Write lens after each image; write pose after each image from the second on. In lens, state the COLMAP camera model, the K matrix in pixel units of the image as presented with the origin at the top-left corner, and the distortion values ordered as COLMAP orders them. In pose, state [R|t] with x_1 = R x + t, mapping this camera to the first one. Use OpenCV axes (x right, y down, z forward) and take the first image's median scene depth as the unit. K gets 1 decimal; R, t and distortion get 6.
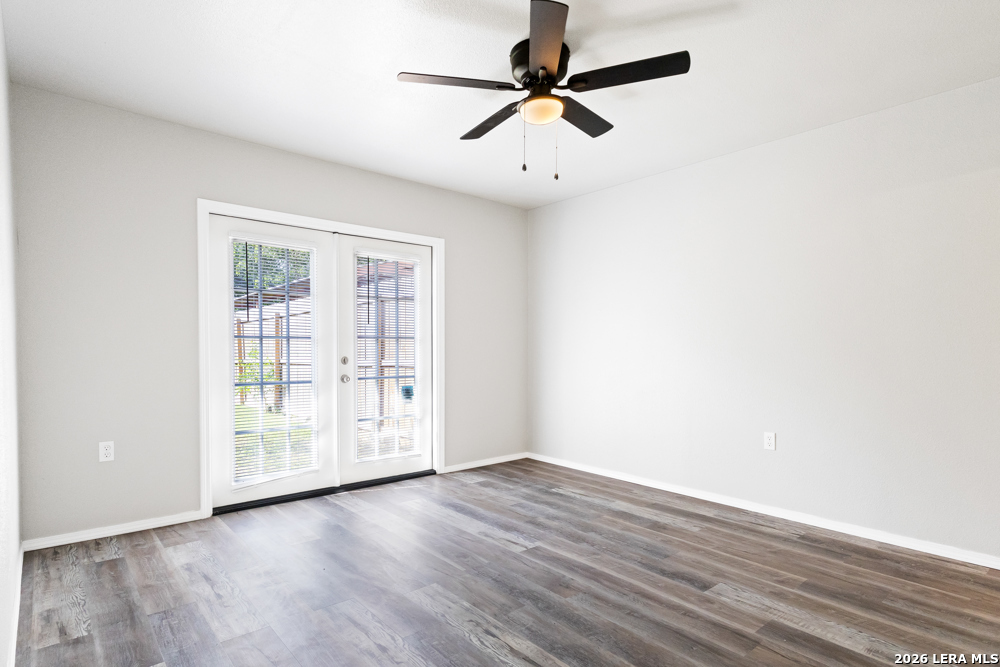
lens RADIAL K [[516.5, 0, 500.0], [0, 516.5, 333.5], [0, 0, 1]] dist [0.000607, 0.000156]
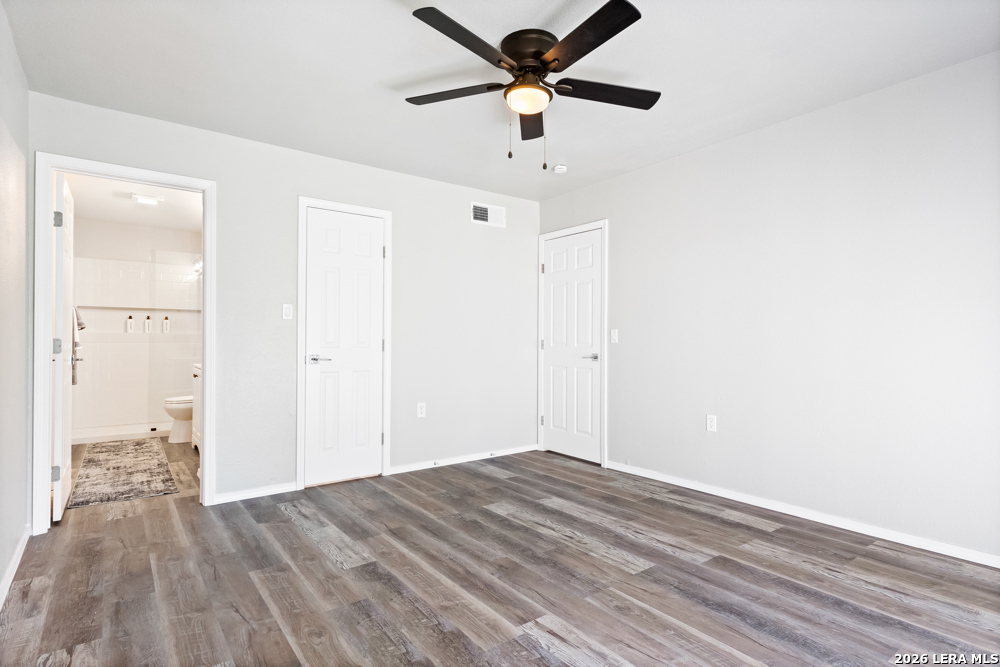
lens RADIAL K [[516.5, 0, 500.0], [0, 516.5, 333.5], [0, 0, 1]] dist [0.000607, 0.000156]
pose [[-0.998073, -0.002707, 0.061990, 0.069697], [-0.005019, 0.999297, -0.037160, 0.064547], [-0.061846, -0.037399, -0.997385, 2.054619]]
